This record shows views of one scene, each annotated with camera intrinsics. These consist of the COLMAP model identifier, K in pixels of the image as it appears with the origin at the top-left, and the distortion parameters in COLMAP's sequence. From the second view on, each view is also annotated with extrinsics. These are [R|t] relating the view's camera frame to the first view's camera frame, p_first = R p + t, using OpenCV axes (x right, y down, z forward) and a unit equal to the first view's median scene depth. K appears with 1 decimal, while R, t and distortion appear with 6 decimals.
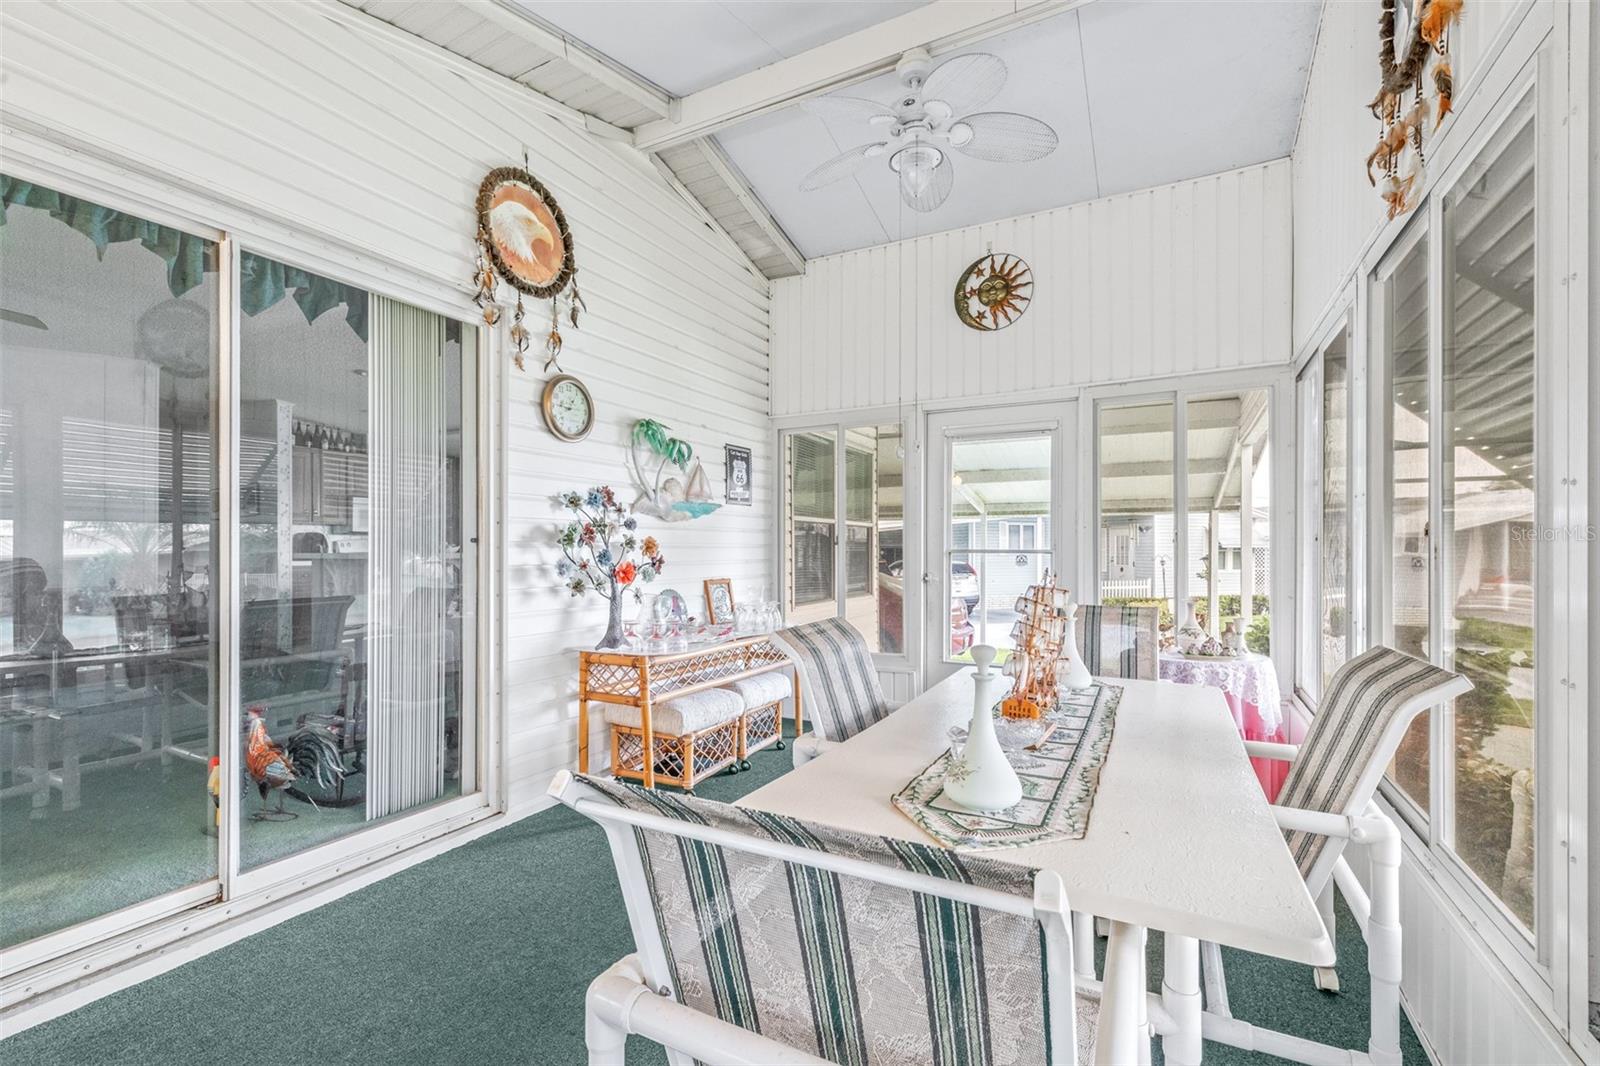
lens RADIAL K [[692.8, 0, 802.5], [0, 692.8, 547.2], [0, 0, 1]] dist [0.002582, -0.000406]
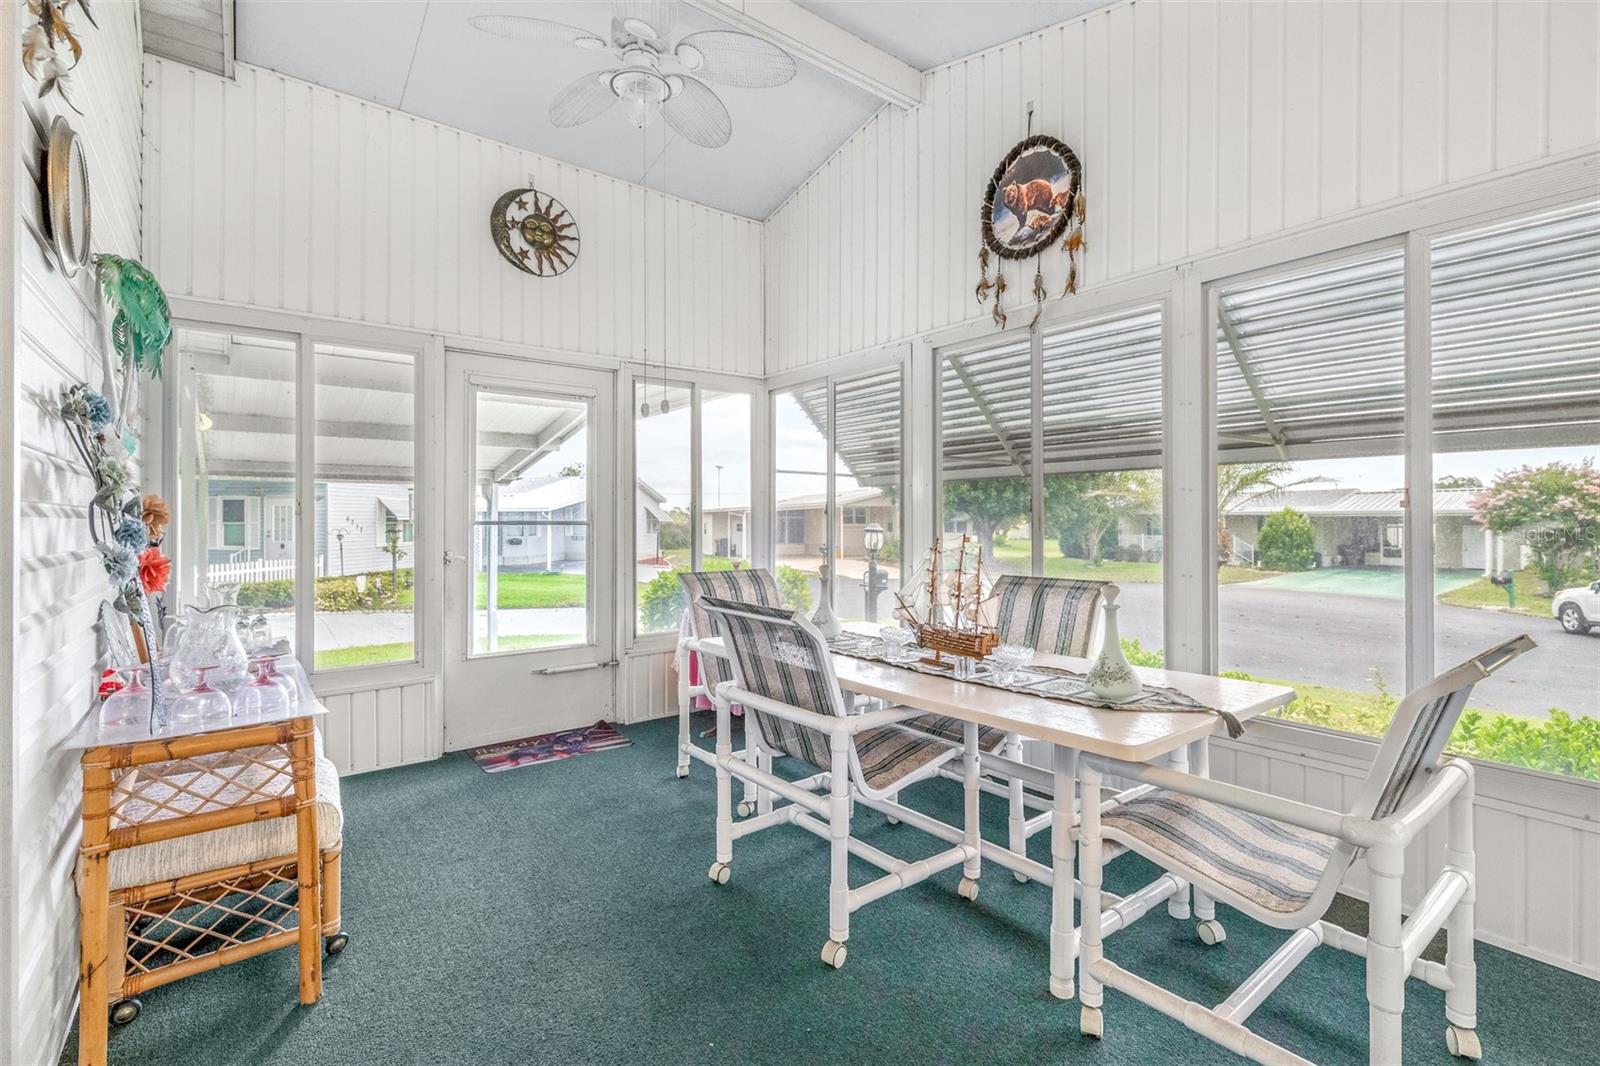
lens RADIAL K [[733.0, 0, 829.5], [0, 733.0, 509.6], [0, 0, 1]] dist [0.002116, 0.000283]
pose [[0.394062, 0.008056, 0.919048, -0.439508], [0.003353, 0.999942, -0.010203, -0.000304], [-0.919078, 0.007102, 0.394013, 0.281468]]
